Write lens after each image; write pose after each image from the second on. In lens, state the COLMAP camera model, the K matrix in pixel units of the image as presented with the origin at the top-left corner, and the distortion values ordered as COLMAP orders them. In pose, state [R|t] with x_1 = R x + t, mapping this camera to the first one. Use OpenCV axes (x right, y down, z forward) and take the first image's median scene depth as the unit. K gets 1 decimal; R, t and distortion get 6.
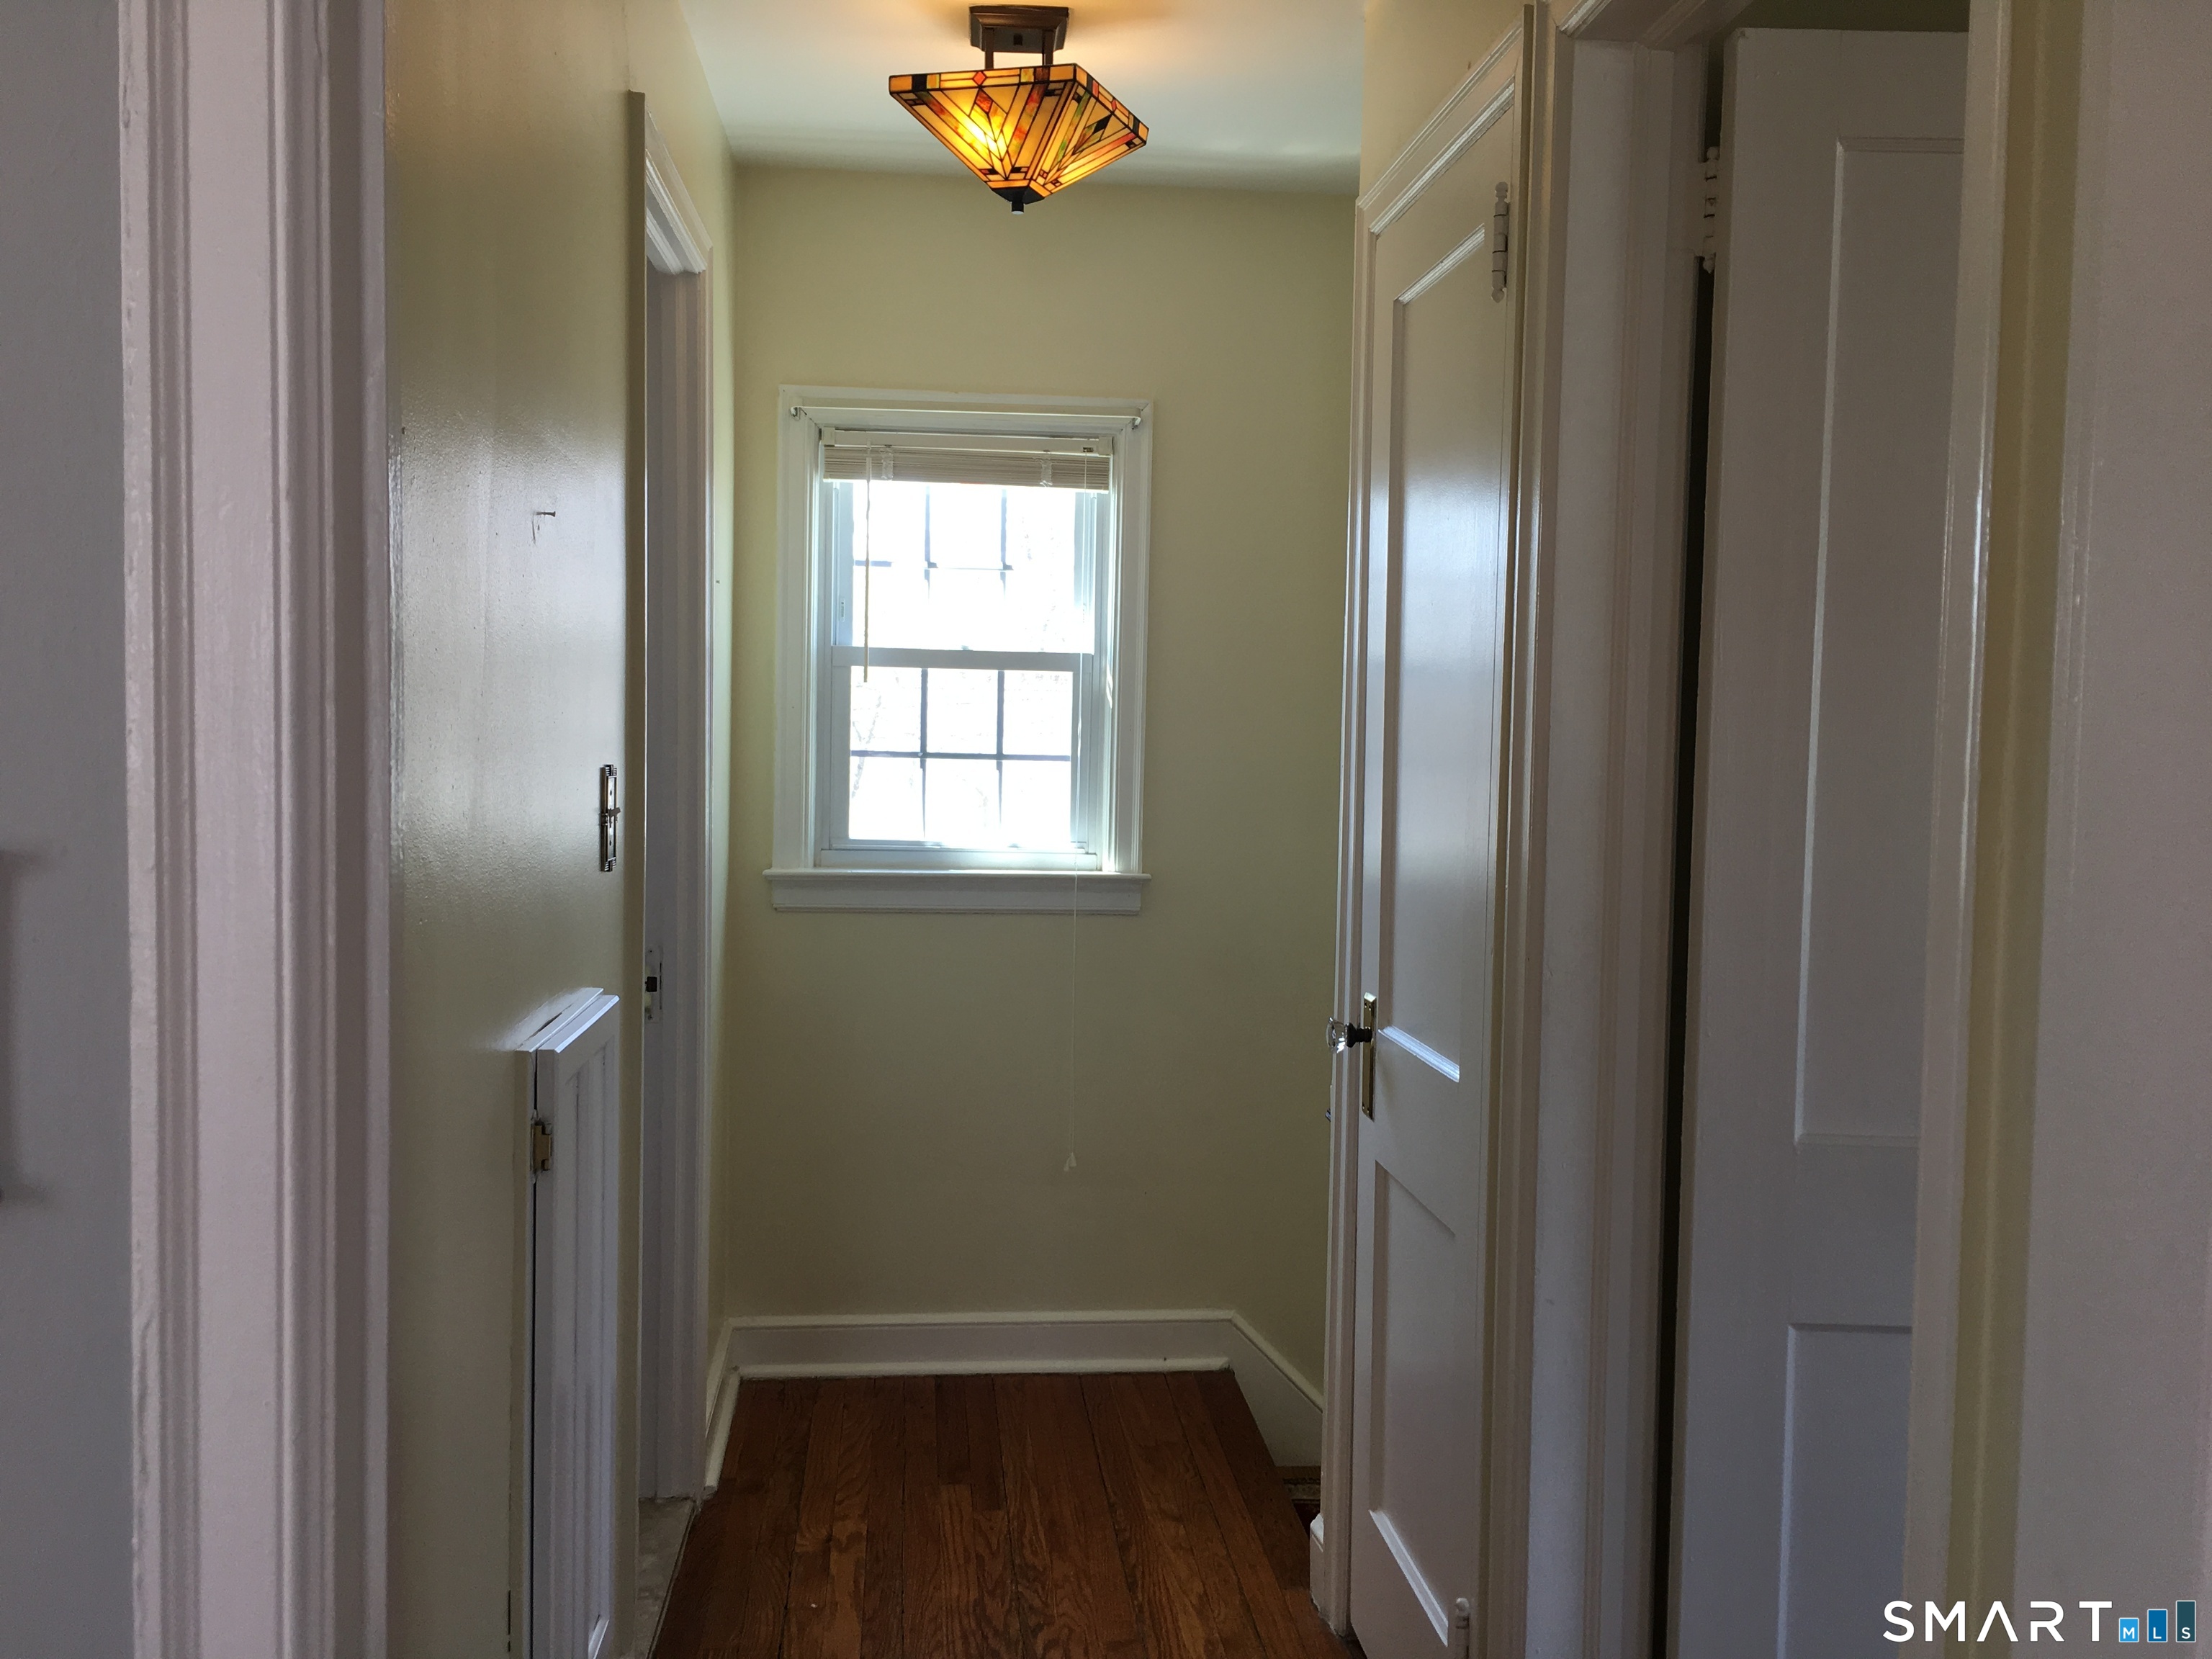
lens RADIAL K [[1871.1, 0, 1115.4], [0, 1871.1, 834.0], [0, 0, 1]] dist [0.021619, -0.010177]
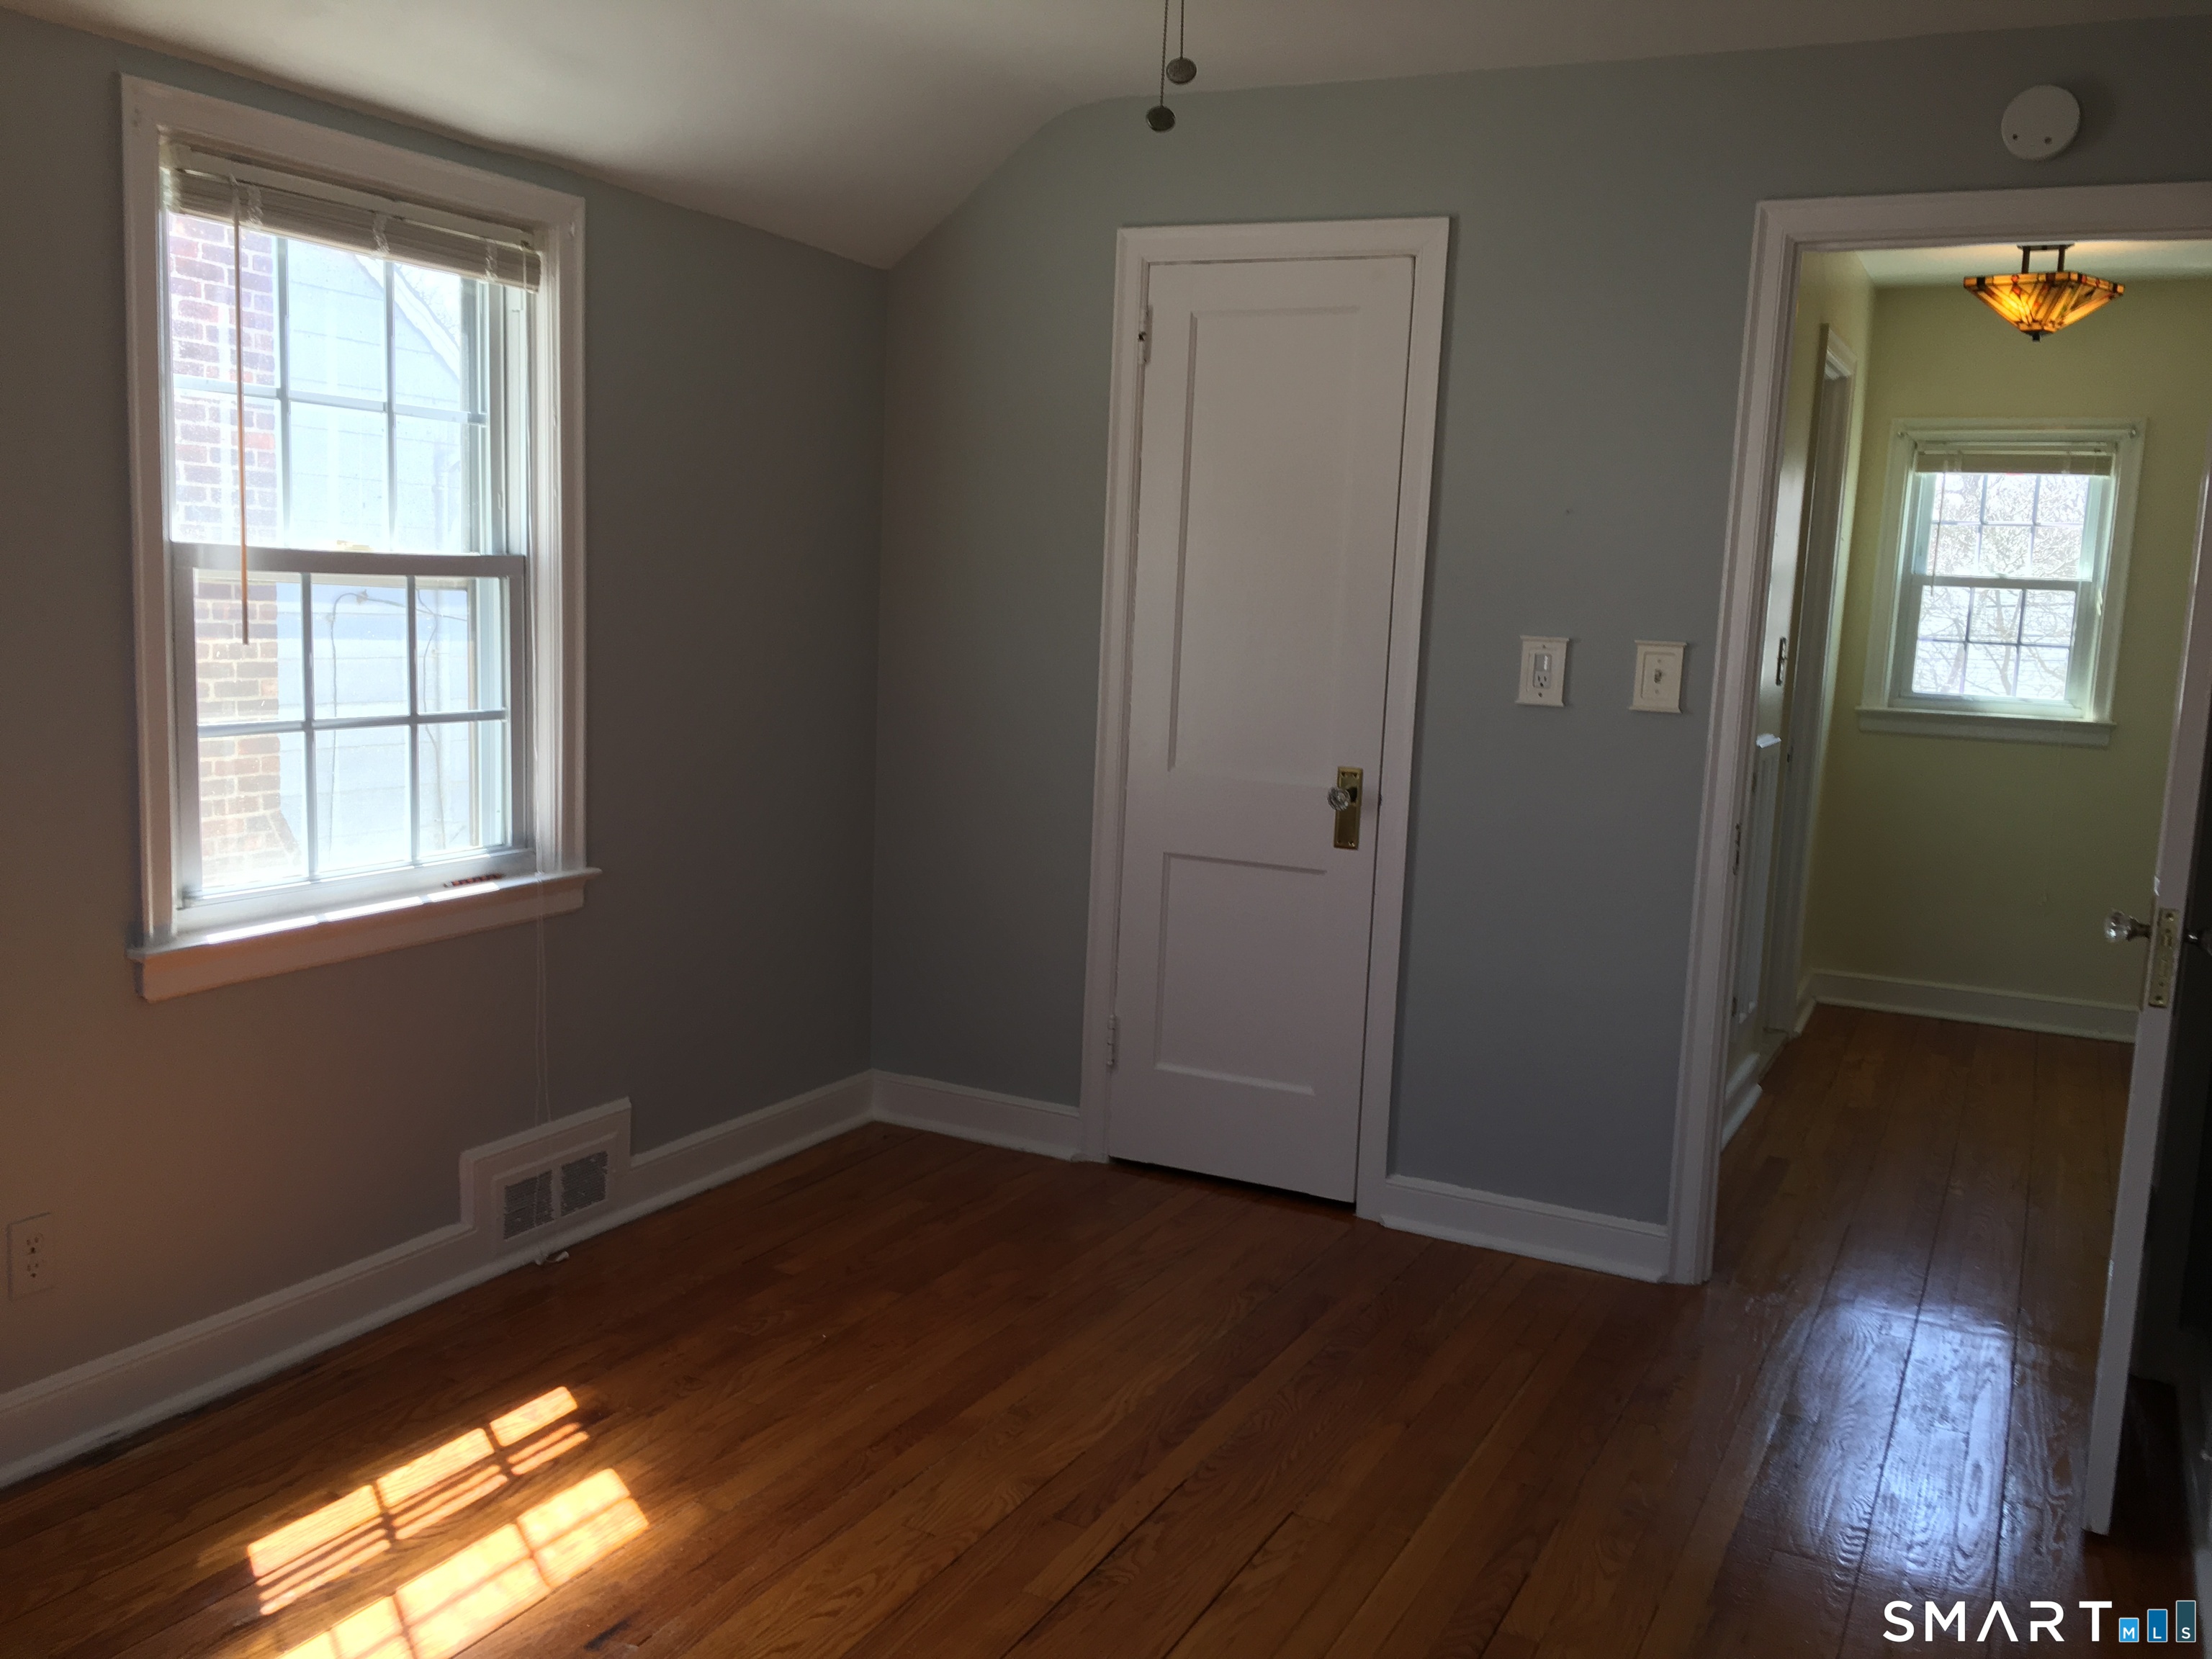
lens RADIAL K [[1871.1, 0, 1110.0], [0, 1871.1, 835.4], [0, 0, 1]] dist [0.021619, -0.010177]
pose [[0.840819, 0.089556, -0.533856, 0.162663], [-0.057522, 0.995418, 0.076388, 0.044743], [0.538251, -0.033520, 0.842118, -0.802564]]
